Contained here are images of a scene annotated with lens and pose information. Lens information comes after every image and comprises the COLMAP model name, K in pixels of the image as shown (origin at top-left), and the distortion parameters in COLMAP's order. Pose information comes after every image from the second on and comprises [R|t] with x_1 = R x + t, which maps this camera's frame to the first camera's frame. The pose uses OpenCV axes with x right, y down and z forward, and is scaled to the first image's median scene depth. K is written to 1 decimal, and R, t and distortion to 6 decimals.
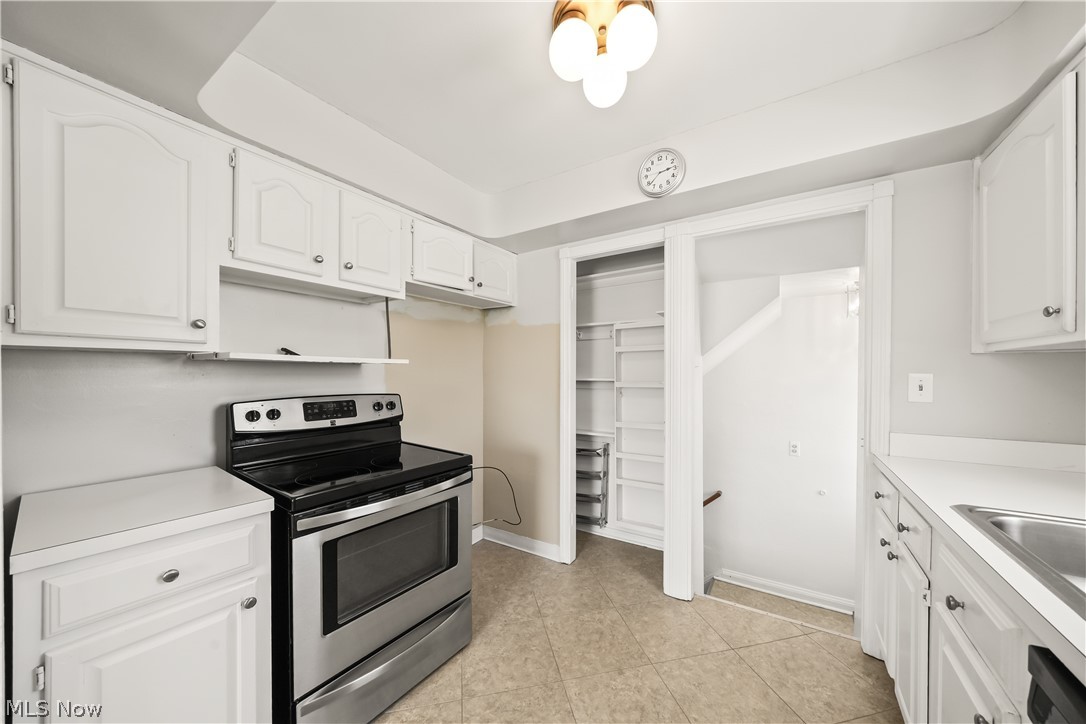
lens RADIAL K [[377.7, 0, 541.6], [0, 377.7, 374.6], [0, 0, 1]] dist [0.000537, 0.000027]
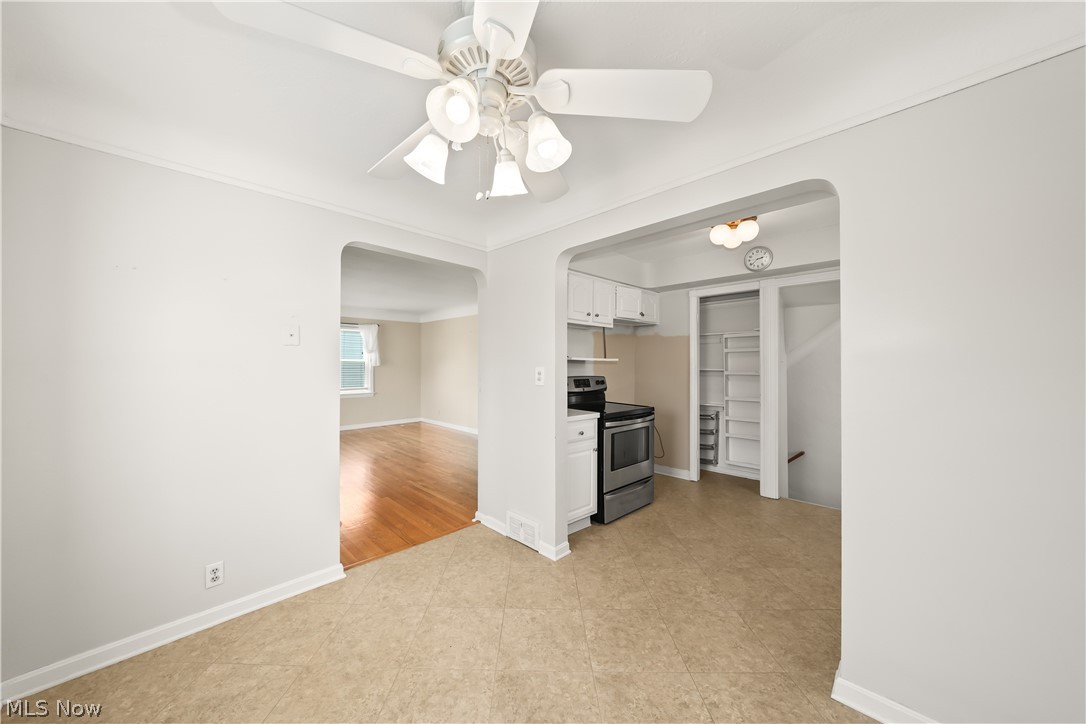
lens RADIAL K [[370.9, 0, 535.0], [0, 370.9, 361.1], [0, 0, 1]] dist [-0.000146, 0.000041]
pose [[0.976499, -0.000525, -0.215519, -0.288993], [-0.002099, 0.999926, -0.011948, -0.002971], [0.215510, 0.012119, 0.976427, -0.806615]]
